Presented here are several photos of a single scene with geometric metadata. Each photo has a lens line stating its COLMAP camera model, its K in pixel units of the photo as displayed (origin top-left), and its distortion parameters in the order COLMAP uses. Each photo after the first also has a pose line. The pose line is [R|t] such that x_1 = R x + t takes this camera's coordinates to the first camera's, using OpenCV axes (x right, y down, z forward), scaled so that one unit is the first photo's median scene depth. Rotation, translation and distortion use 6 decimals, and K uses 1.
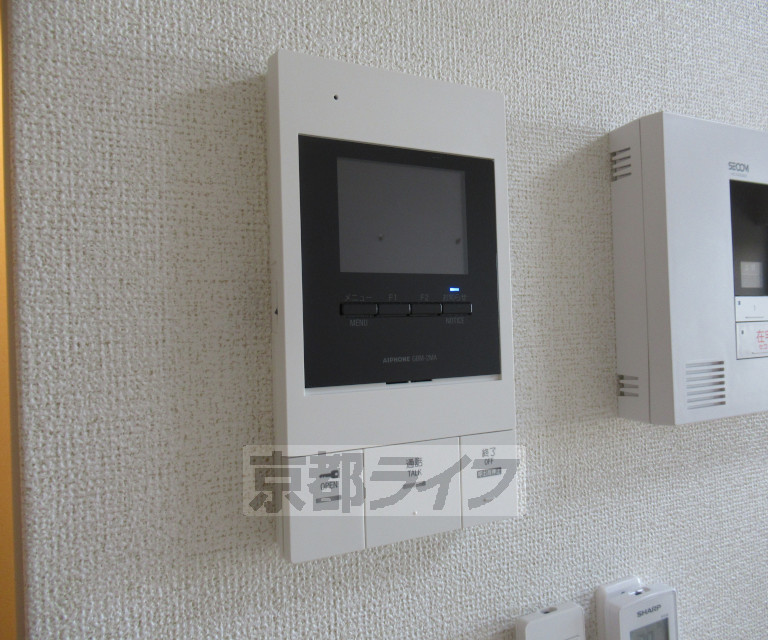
lens RADIAL K [[635.0, 0, 384.0], [0, 635.0, 320.0], [0, 0, 1]] dist [-0.014685, -0.002317]
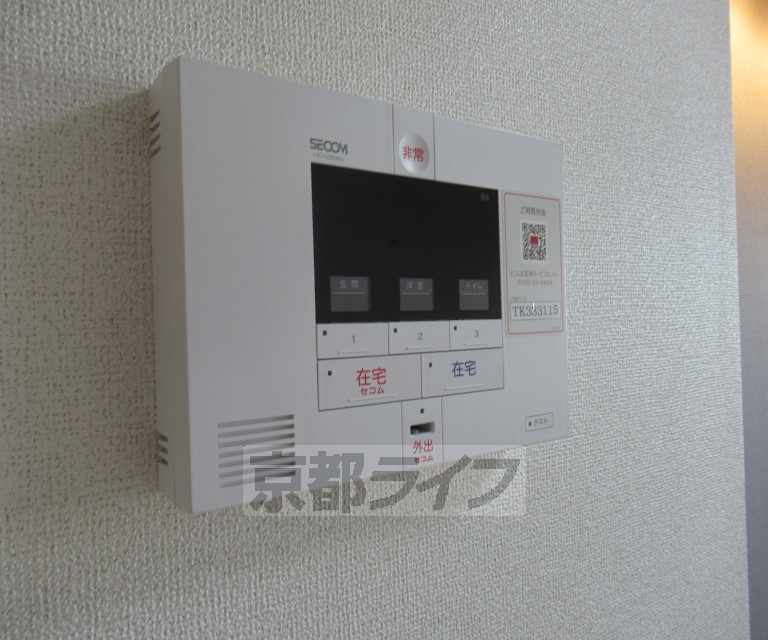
lens RADIAL K [[635.0, 0, 384.0], [0, 635.0, 320.0], [0, 0, 1]] dist [-0.014685, -0.002317]
pose [[0.988712, 0.011914, 0.149354, 0.521990], [-0.012612, 0.999914, 0.003730, -0.045576], [-0.149297, -0.005572, 0.988777, 0.267565]]
